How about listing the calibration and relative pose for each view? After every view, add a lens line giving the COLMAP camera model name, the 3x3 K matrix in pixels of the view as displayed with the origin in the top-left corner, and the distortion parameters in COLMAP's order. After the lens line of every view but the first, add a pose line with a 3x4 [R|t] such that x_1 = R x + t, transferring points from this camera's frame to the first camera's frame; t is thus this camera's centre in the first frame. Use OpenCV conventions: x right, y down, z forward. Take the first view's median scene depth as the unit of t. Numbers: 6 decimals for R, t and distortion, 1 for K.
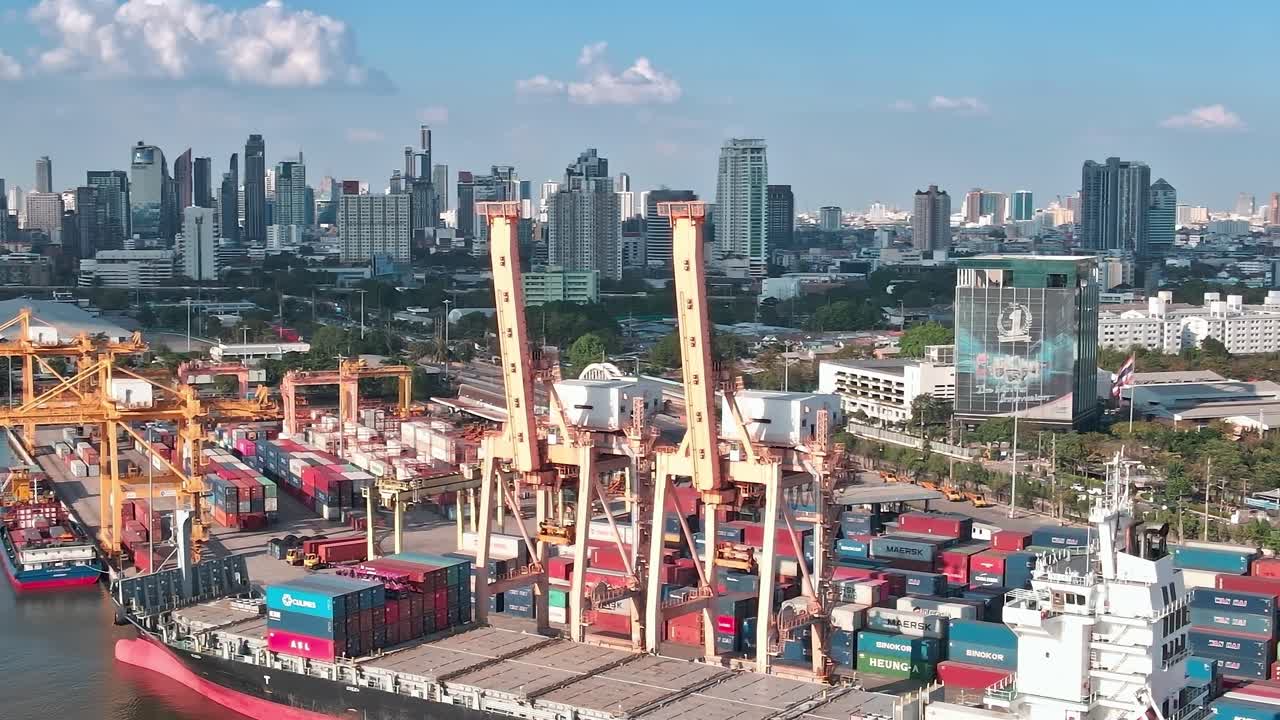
lens RADIAL K [[2282.6, 0, 640.0], [0, 2282.6, 360.0], [0, 0, 1]] dist [-0.028851, -0.094061]
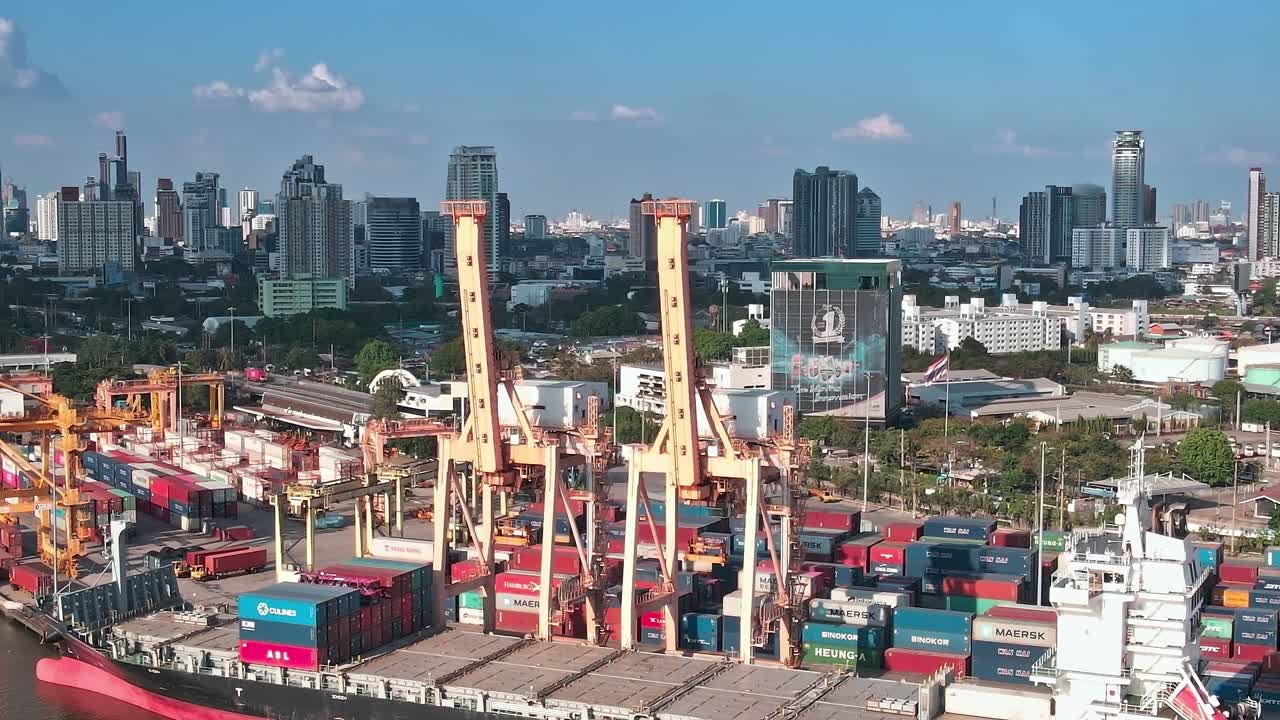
lens RADIAL K [[2282.6, 0, 640.0], [0, 2282.6, 360.0], [0, 0, 1]] dist [-0.028851, -0.094061]
pose [[0.979134, -0.011574, 0.202886, -0.156282], [0.012802, 0.999907, -0.004743, 0.004531], [-0.202812, 0.007242, 0.979191, 0.010748]]
